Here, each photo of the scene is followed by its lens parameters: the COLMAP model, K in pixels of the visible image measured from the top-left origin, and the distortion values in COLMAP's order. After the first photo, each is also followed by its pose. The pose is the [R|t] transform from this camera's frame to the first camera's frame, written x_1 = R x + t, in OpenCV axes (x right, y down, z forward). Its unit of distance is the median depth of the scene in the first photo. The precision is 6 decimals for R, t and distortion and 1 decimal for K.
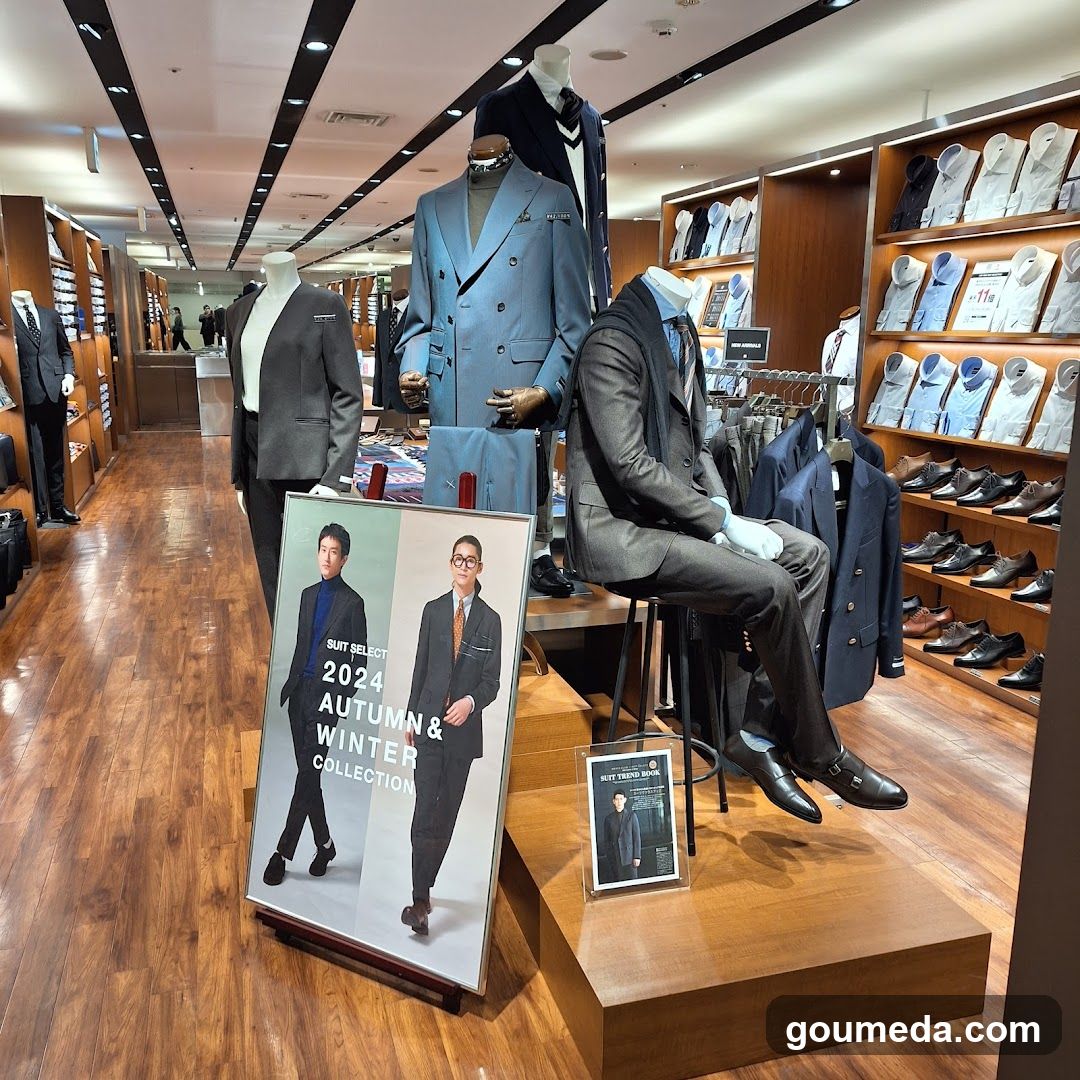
lens RADIAL K [[1015.4, 0, 536.9], [0, 1015.4, 537.2], [0, 0, 1]] dist [0.035456, 0.000000]
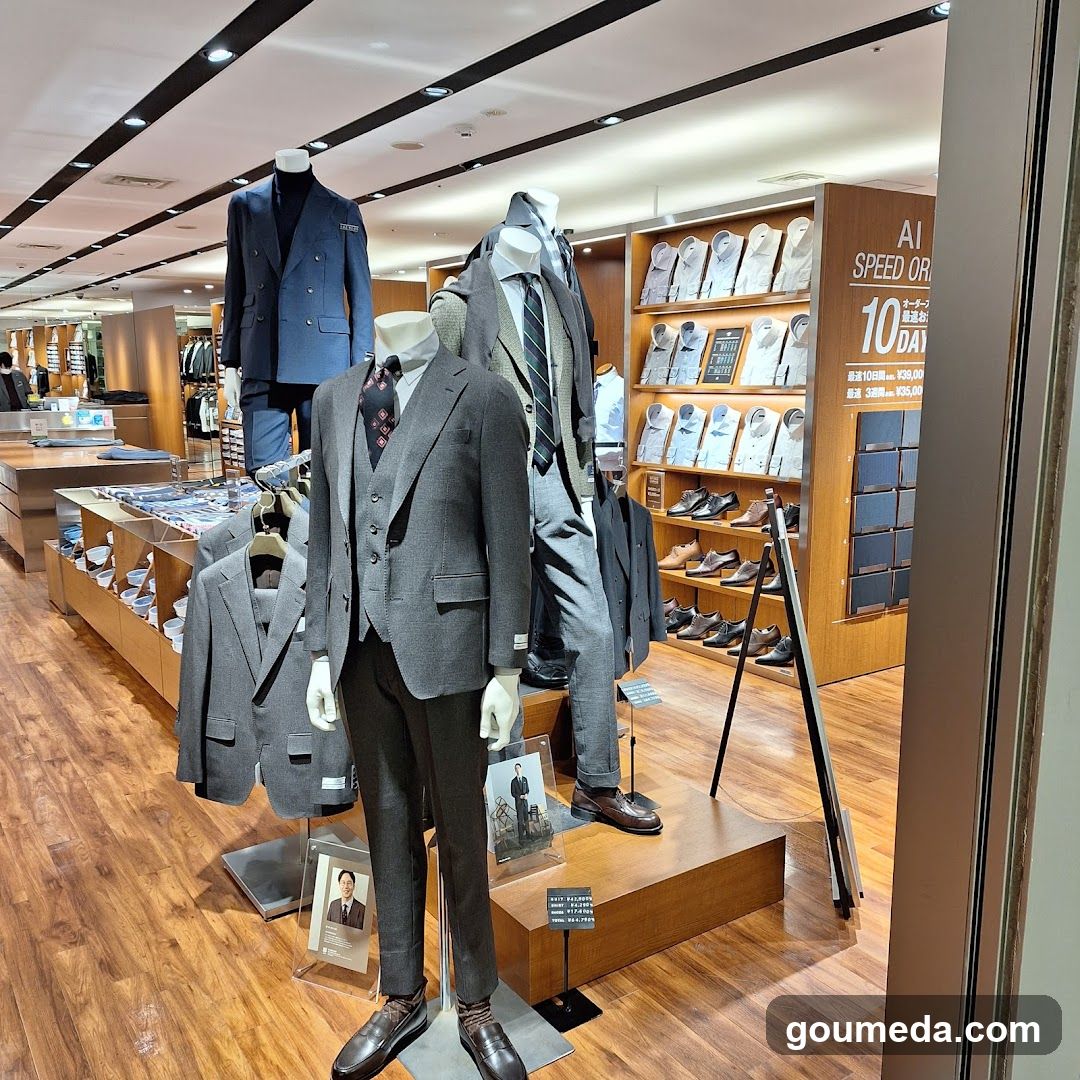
lens RADIAL K [[1015.4, 0, 547.7], [0, 1015.4, 546.2], [0, 0, 1]] dist [0.035456, 0.000000]
pose [[0.954535, -0.057322, 0.292536, -0.131065], [0.067592, 0.997397, -0.025113, 0.009419], [-0.290335, 0.043744, 0.955925, -0.101105]]
